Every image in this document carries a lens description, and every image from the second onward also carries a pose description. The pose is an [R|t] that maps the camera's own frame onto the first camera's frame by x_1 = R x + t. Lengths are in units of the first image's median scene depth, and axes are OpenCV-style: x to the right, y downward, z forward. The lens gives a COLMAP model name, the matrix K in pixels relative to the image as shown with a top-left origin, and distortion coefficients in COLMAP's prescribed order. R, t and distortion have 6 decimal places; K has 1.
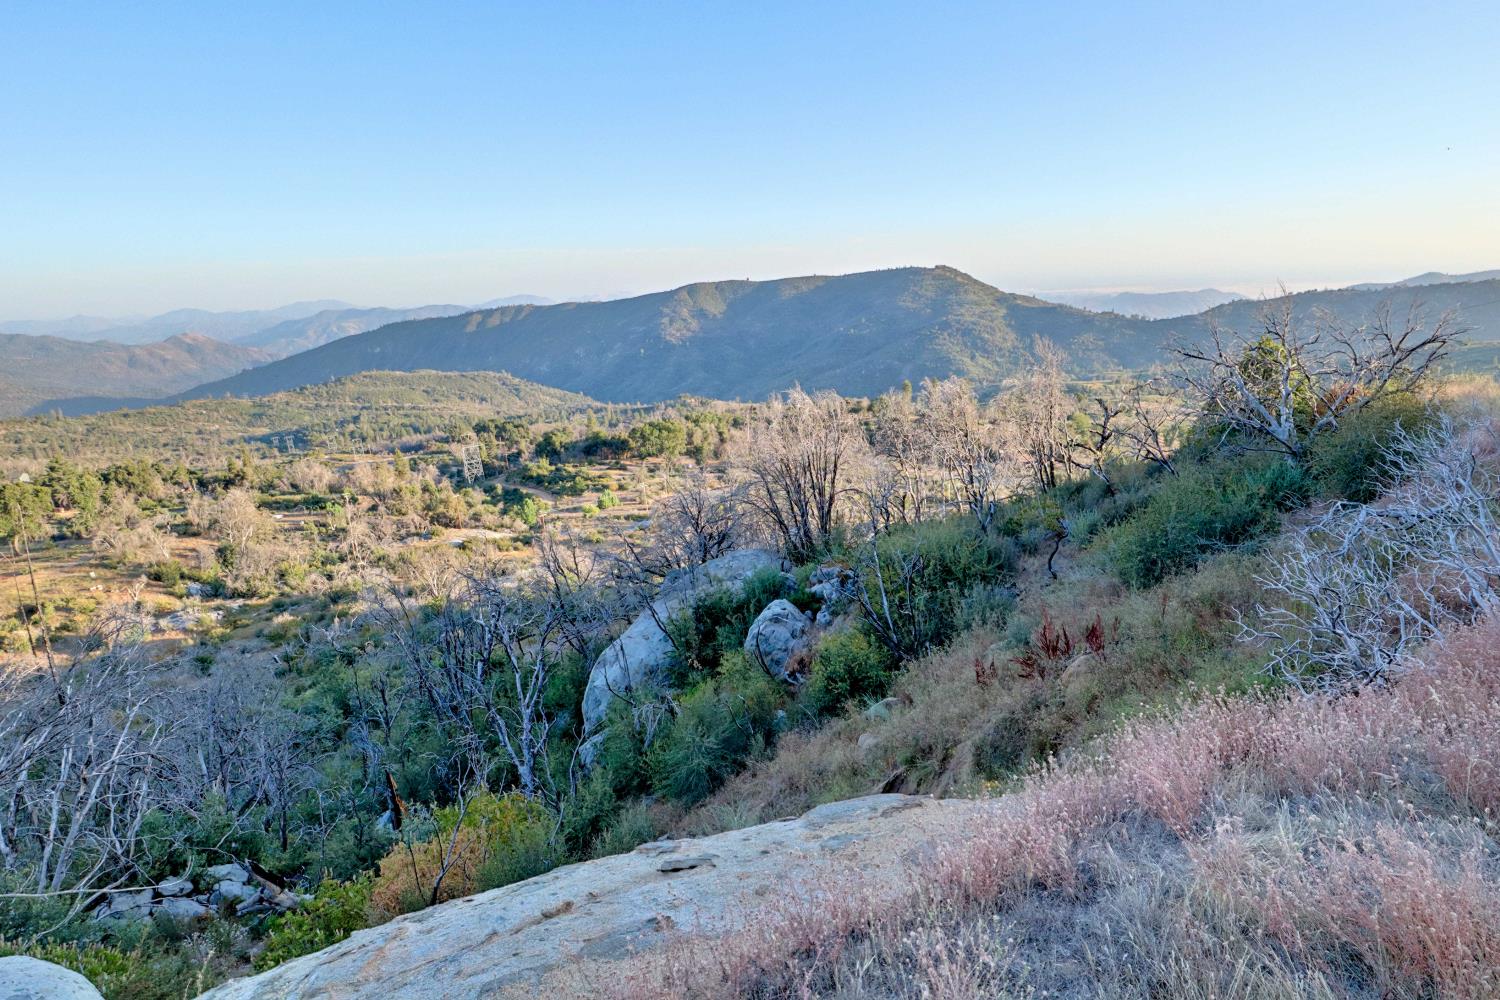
lens RADIAL K [[784.7, 0, 767.1], [0, 784.7, 497.5], [0, 0, 1]] dist [-0.040536, 0.013922]
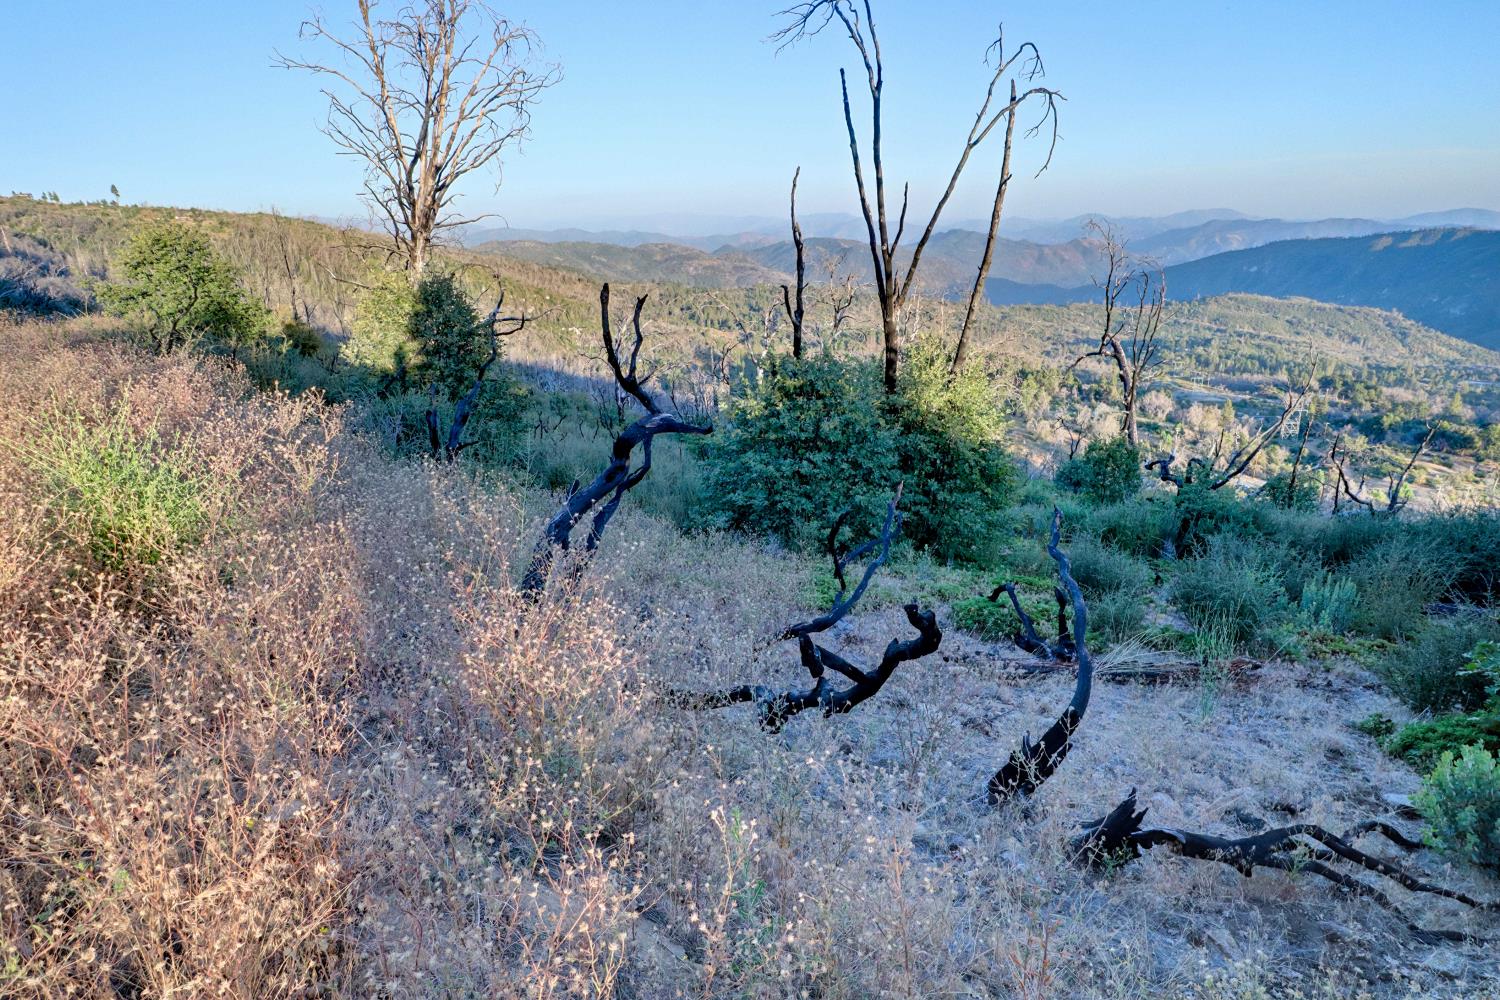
lens RADIAL K [[754.1, 0, 759.8], [0, 754.1, 508.9], [0, 0, 1]] dist [-0.045607, 0.013066]
pose [[0.517390, 0.322963, -0.792466, 0.303640], [-0.212908, 0.945511, 0.246331, -0.067404], [0.828841, 0.041274, 0.557959, -0.635751]]
